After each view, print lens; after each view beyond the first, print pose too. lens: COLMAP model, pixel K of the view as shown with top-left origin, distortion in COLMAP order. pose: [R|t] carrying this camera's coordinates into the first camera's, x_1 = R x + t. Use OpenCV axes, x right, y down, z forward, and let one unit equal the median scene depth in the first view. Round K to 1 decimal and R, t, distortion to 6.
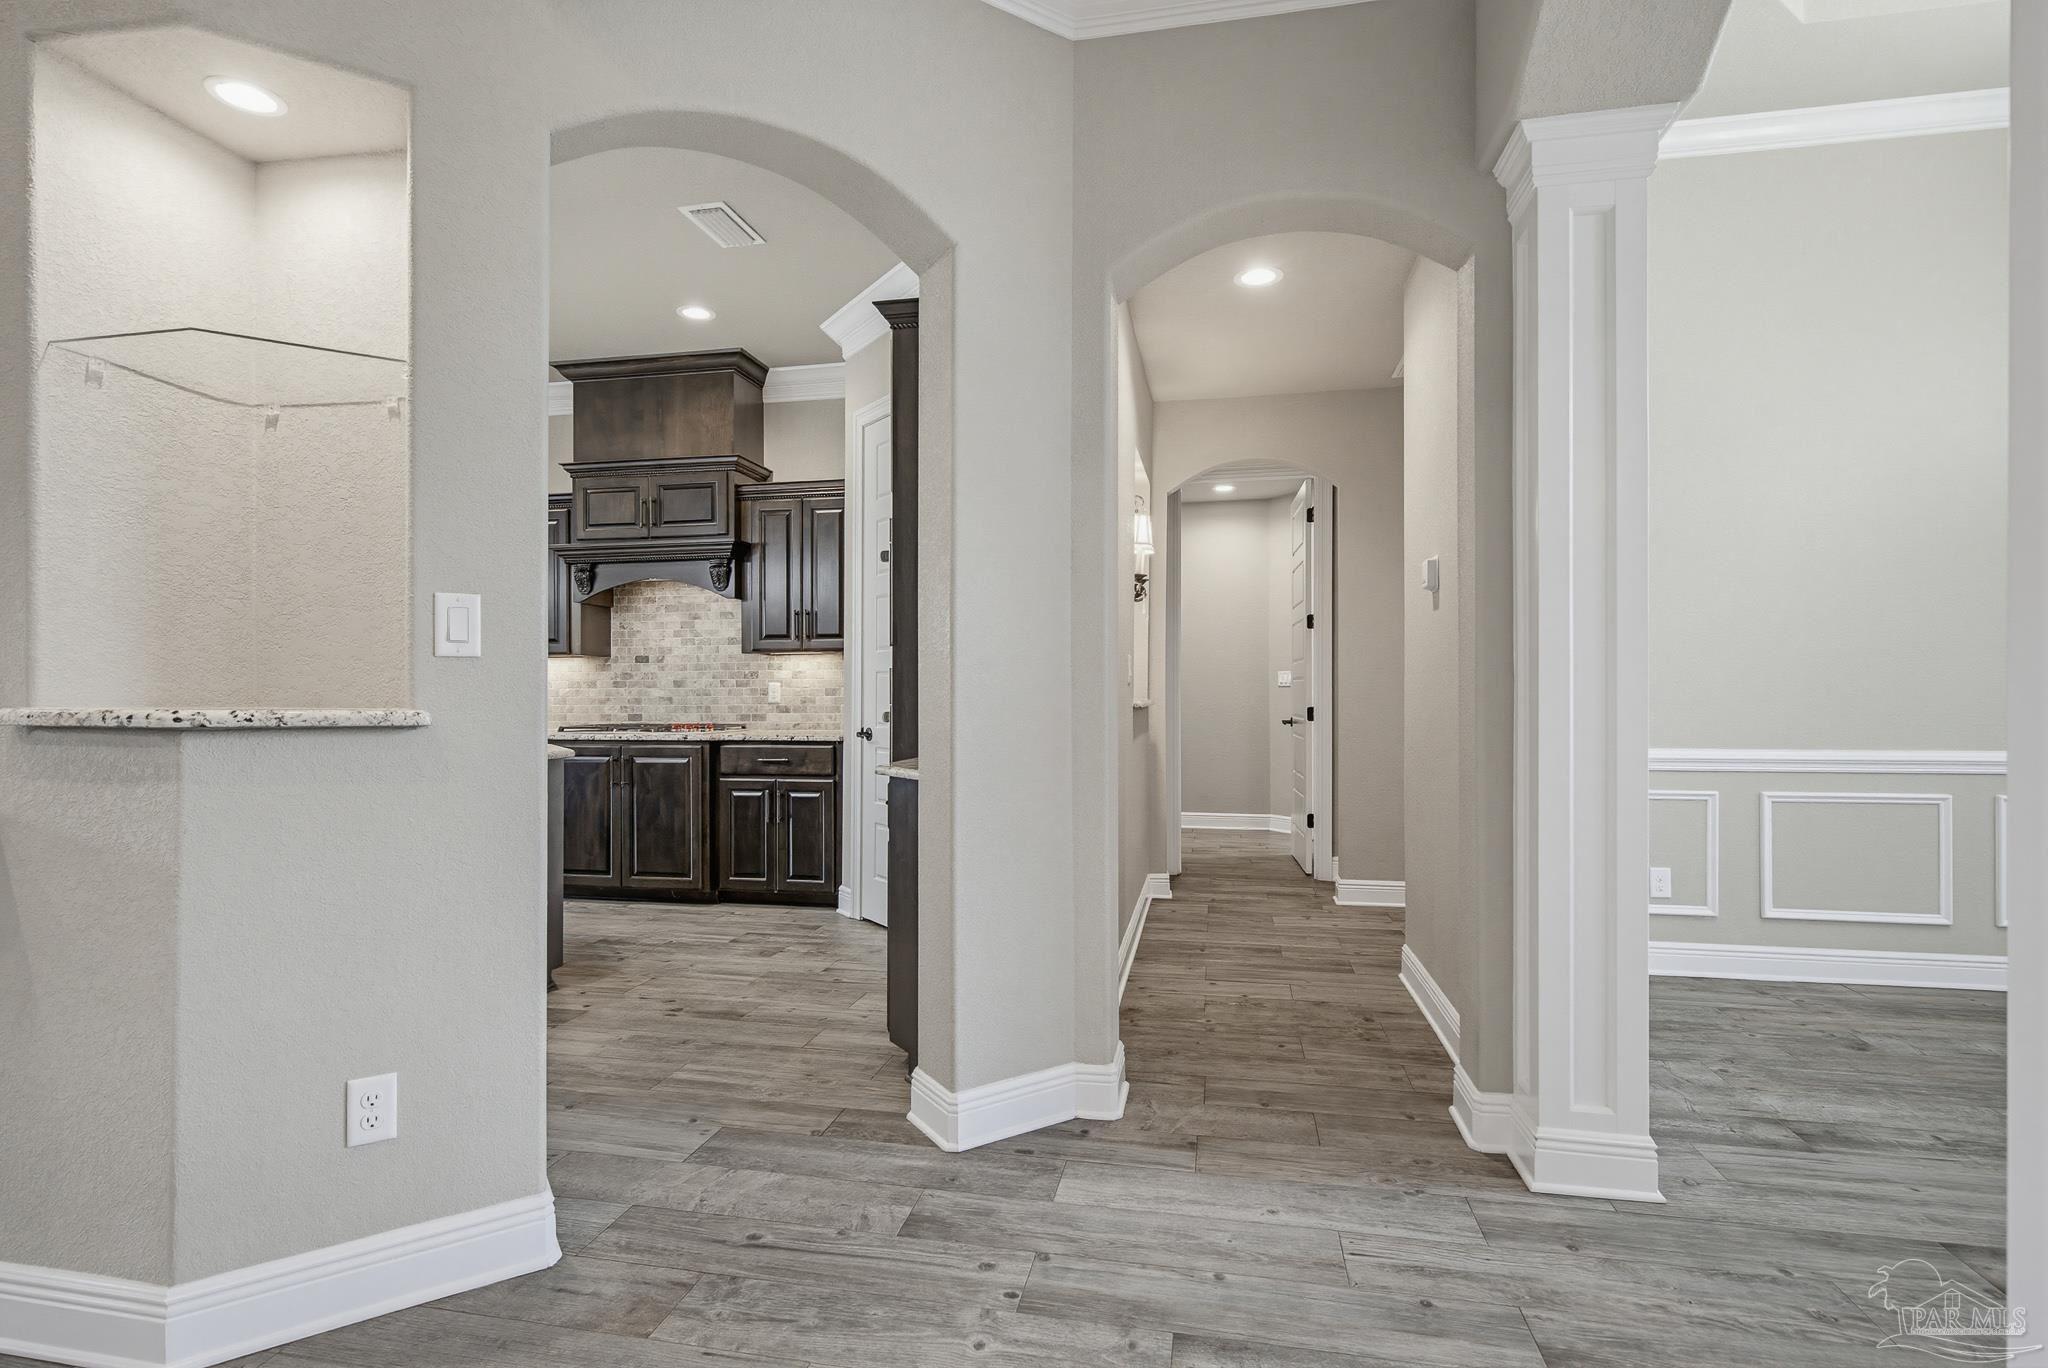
lens RADIAL K [[987.2, 0, 1019.1], [0, 987.2, 682.6], [0, 0, 1]] dist [-0.004374, -0.001674]
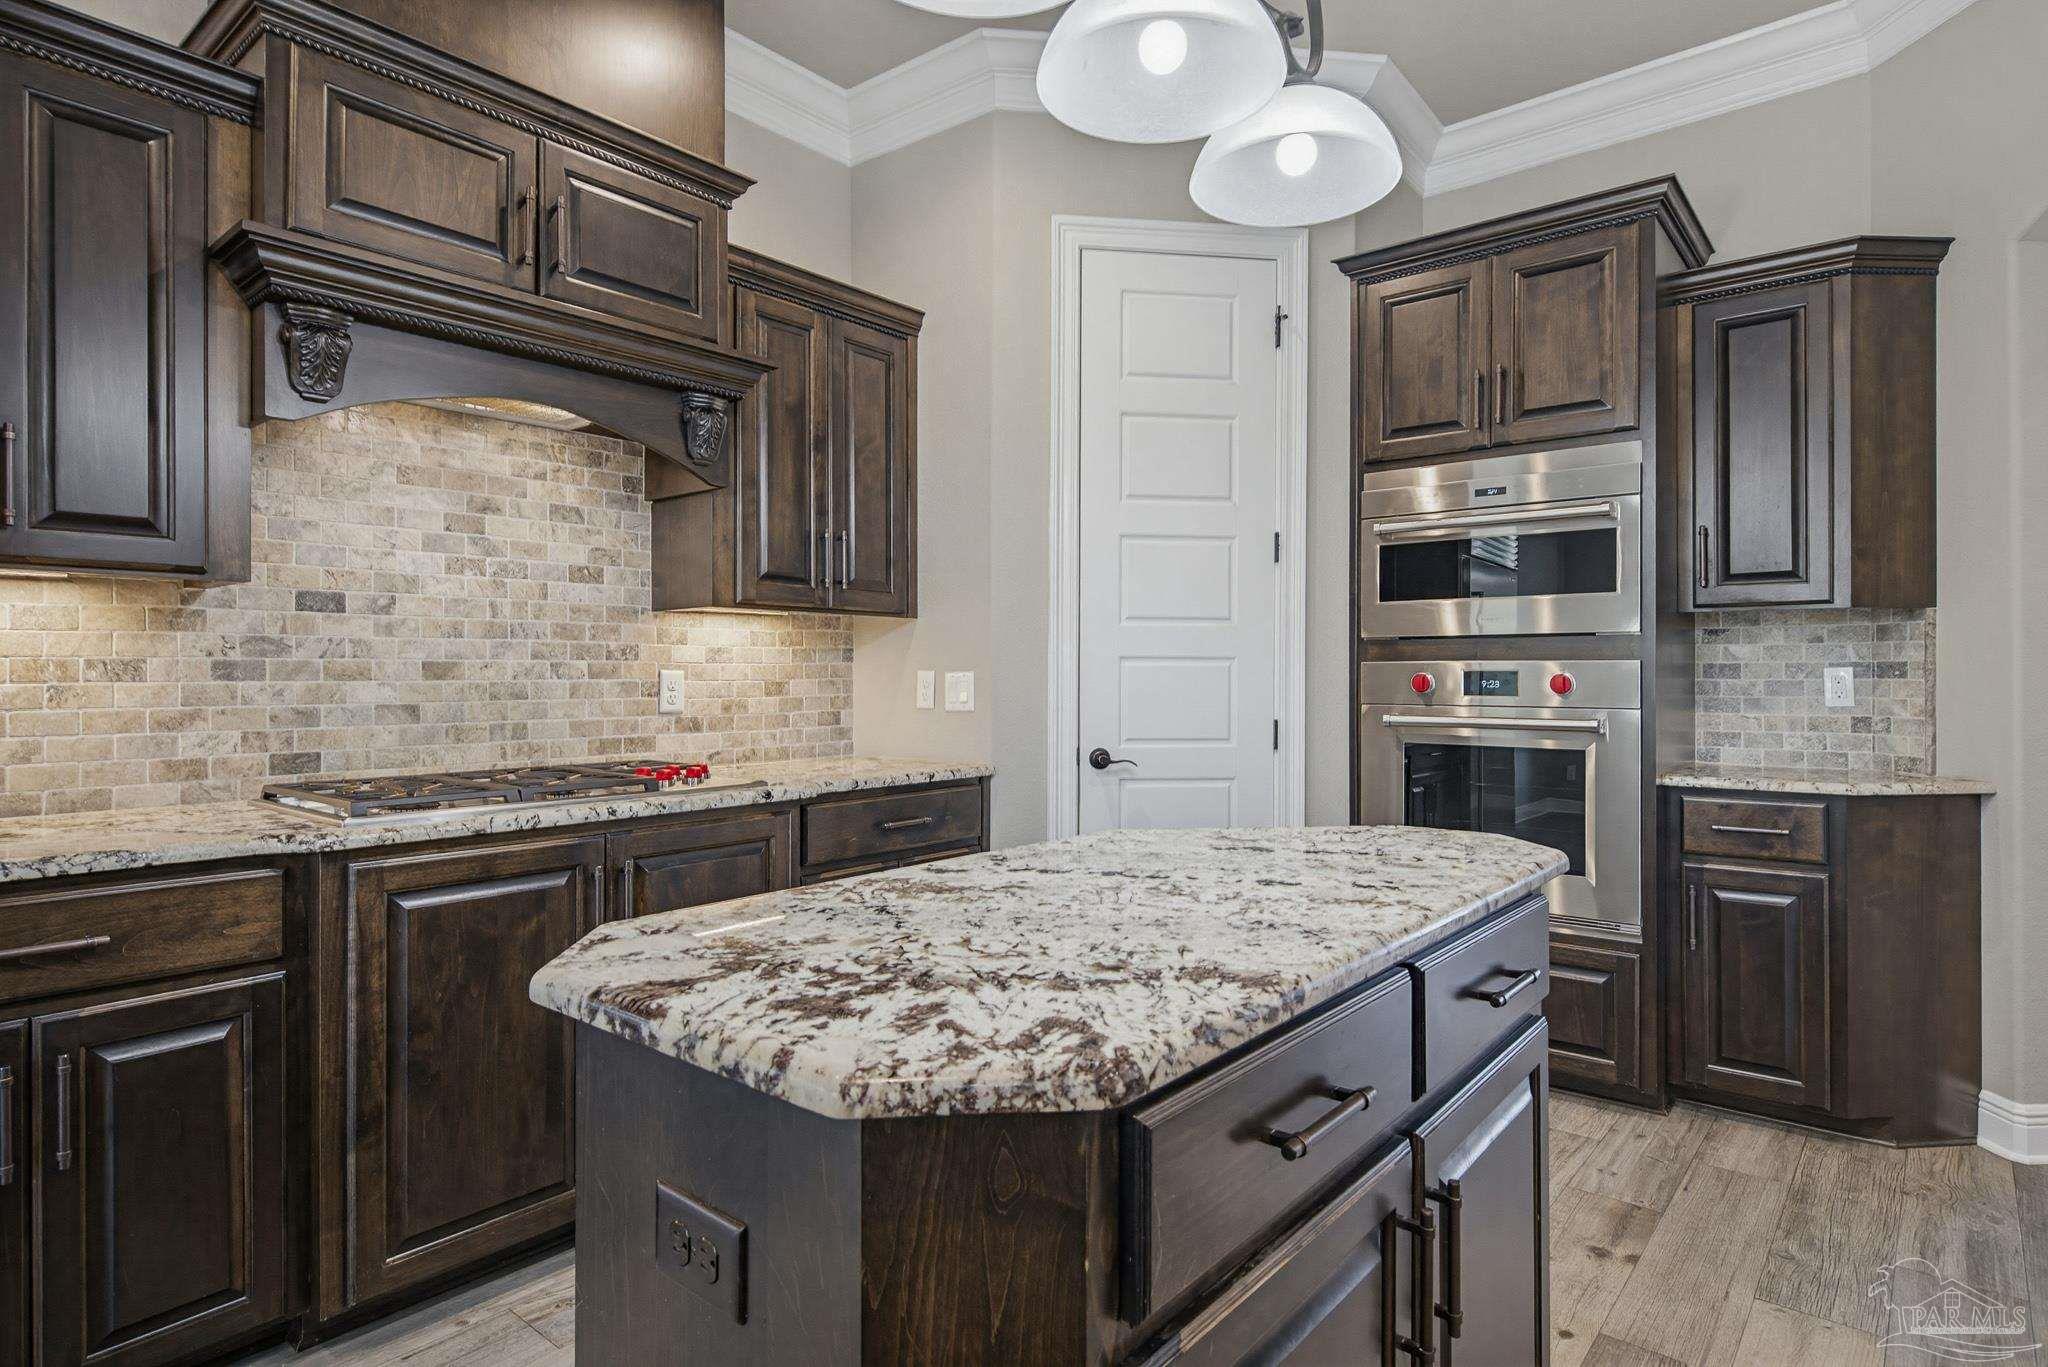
lens RADIAL K [[1094.6, 0, 1044.3], [0, 1094.6, 670.4], [0, 0, 1]] dist [-0.003504, 0.001644]
pose [[0.464728, 0.007116, 0.885425, -0.620793], [-0.009105, 0.999953, -0.003258, 0.000407], [-0.885407, -0.006547, 0.464771, 0.583368]]
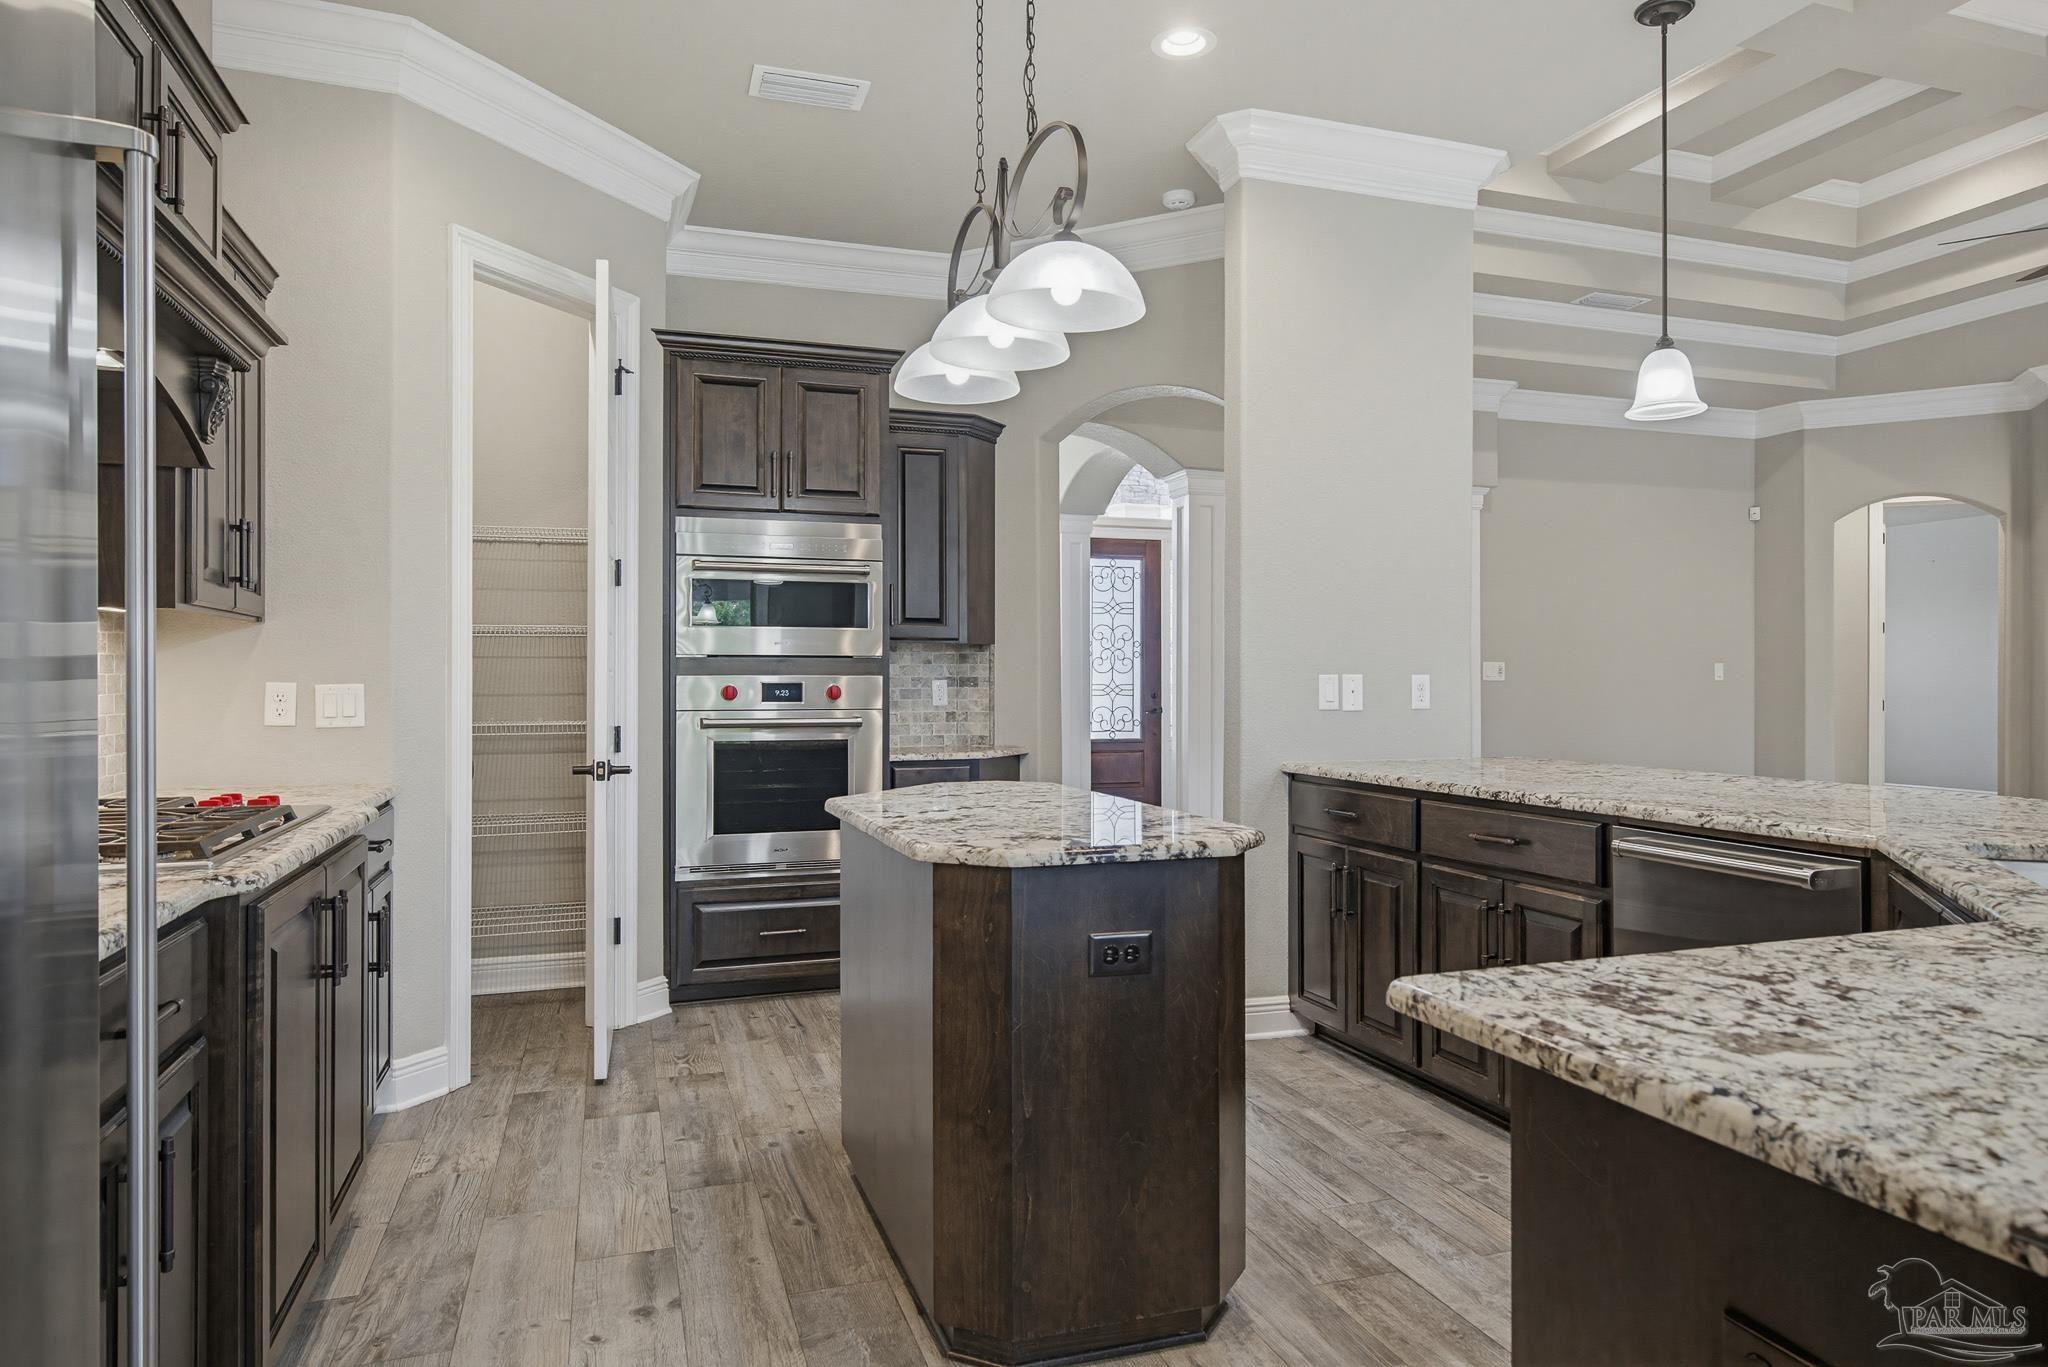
lens RADIAL K [[1252.6, 0, 1034.8], [0, 1252.6, 673.1], [0, 0, 1]] dist [-0.015972, -0.002055]
pose [[-0.503299, 0.008547, 0.864070, -0.813190], [-0.005374, 0.999901, -0.013021, 0.000274], [-0.864095, -0.011197, -0.503203, 0.892433]]
